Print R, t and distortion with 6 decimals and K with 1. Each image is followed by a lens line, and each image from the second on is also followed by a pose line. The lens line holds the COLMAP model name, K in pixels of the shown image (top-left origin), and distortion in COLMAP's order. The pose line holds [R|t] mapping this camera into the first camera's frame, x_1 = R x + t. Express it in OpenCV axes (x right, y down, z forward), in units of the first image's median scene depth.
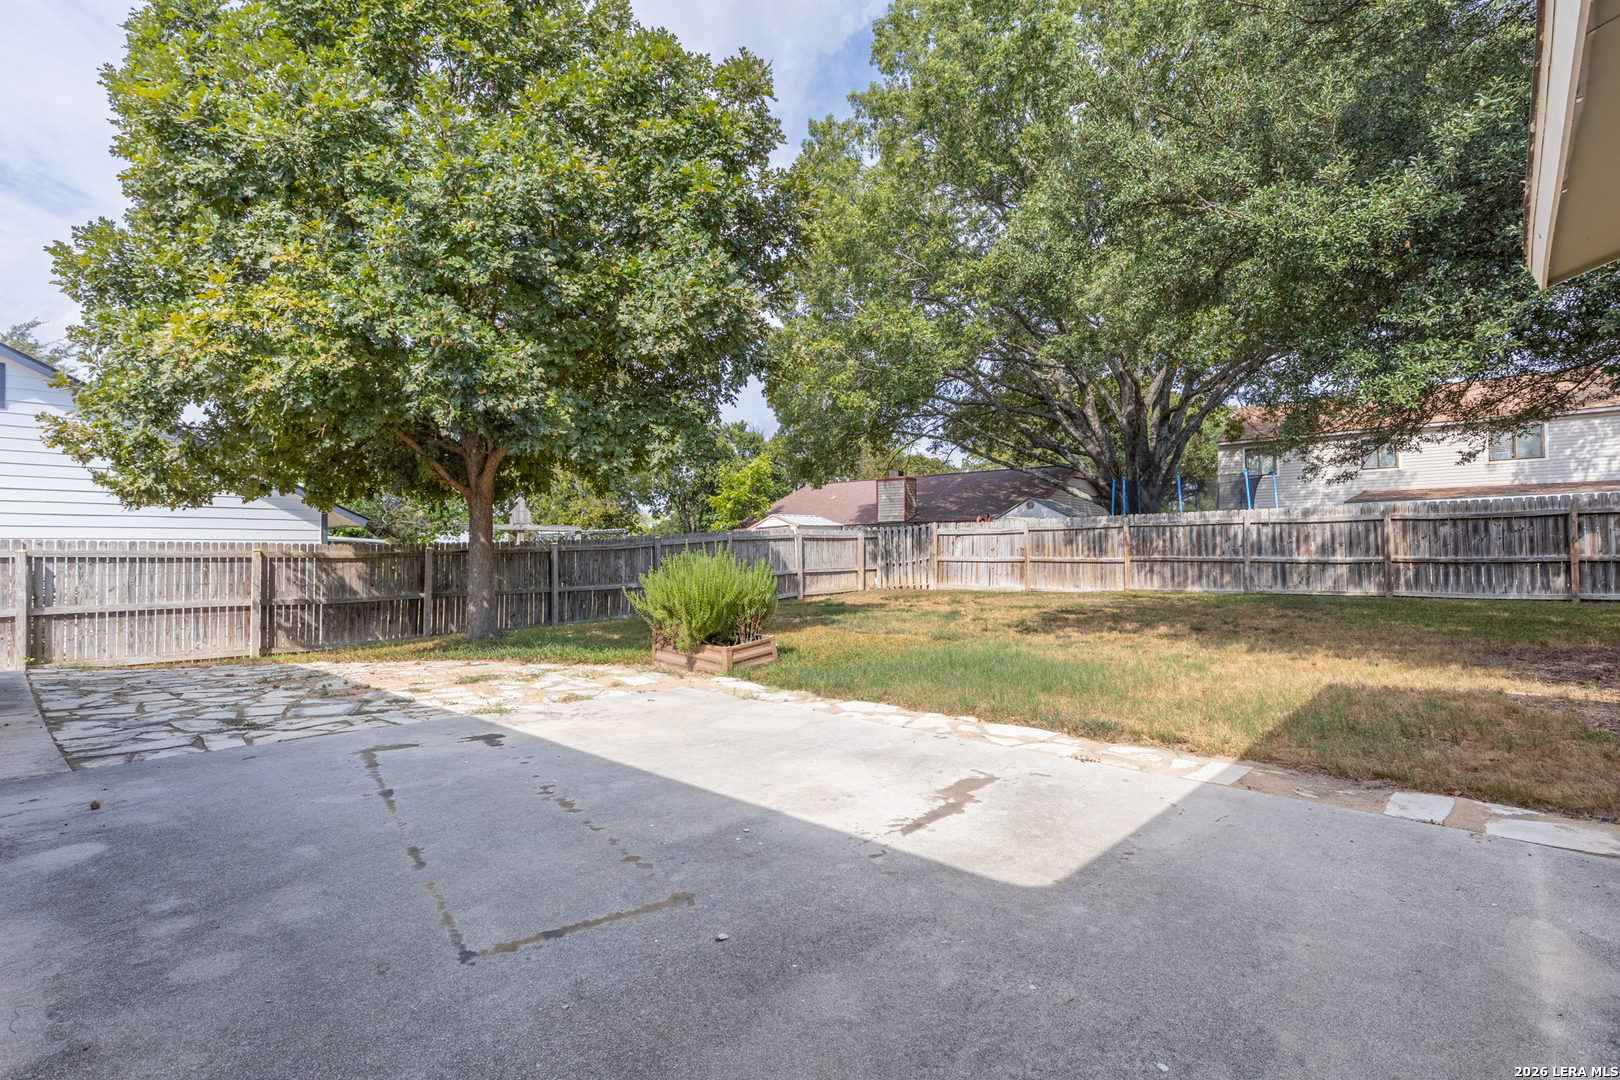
lens RADIAL K [[783.7, 0, 810.0], [0, 783.7, 540.0], [0, 0, 1]] dist [-0.002056, 0.000853]
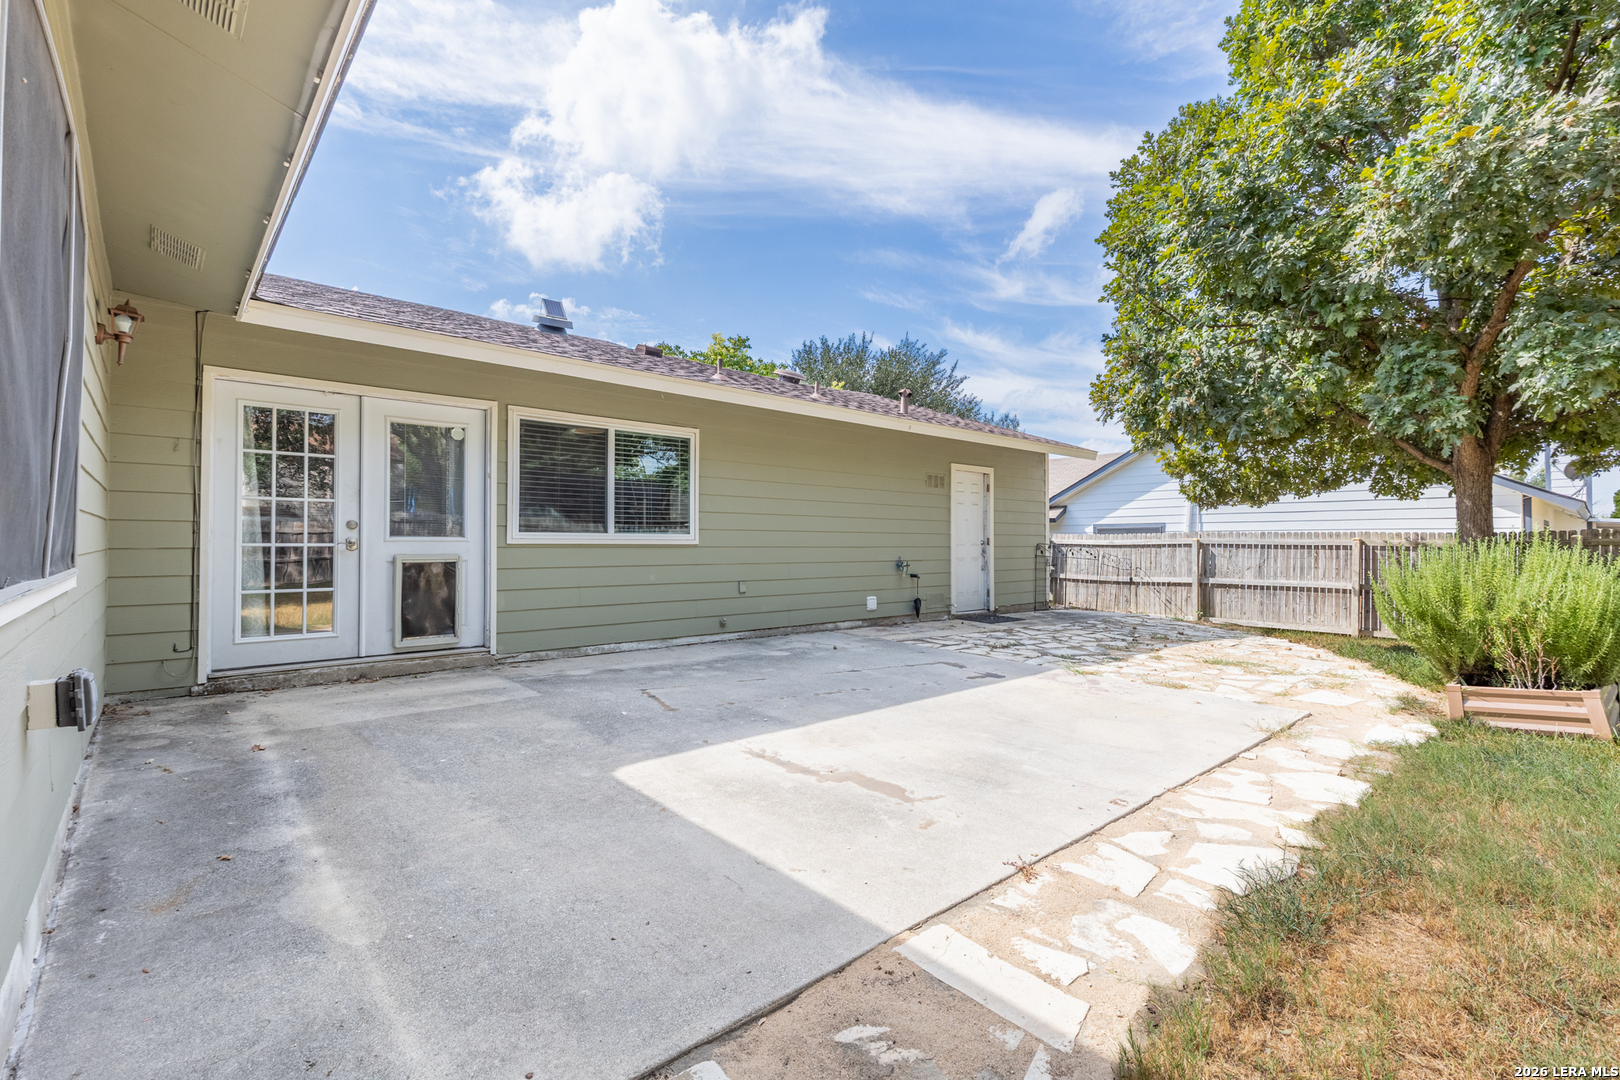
lens RADIAL K [[732.7, 0, 820.1], [0, 732.7, 538.4], [0, 0, 1]] dist [0.004324, 0.000063]
pose [[-0.105476, -0.001100, -0.994421, 0.887384], [0.012404, 0.999920, -0.002422, 0.011762], [0.994344, -0.012590, -0.105454, 0.834282]]
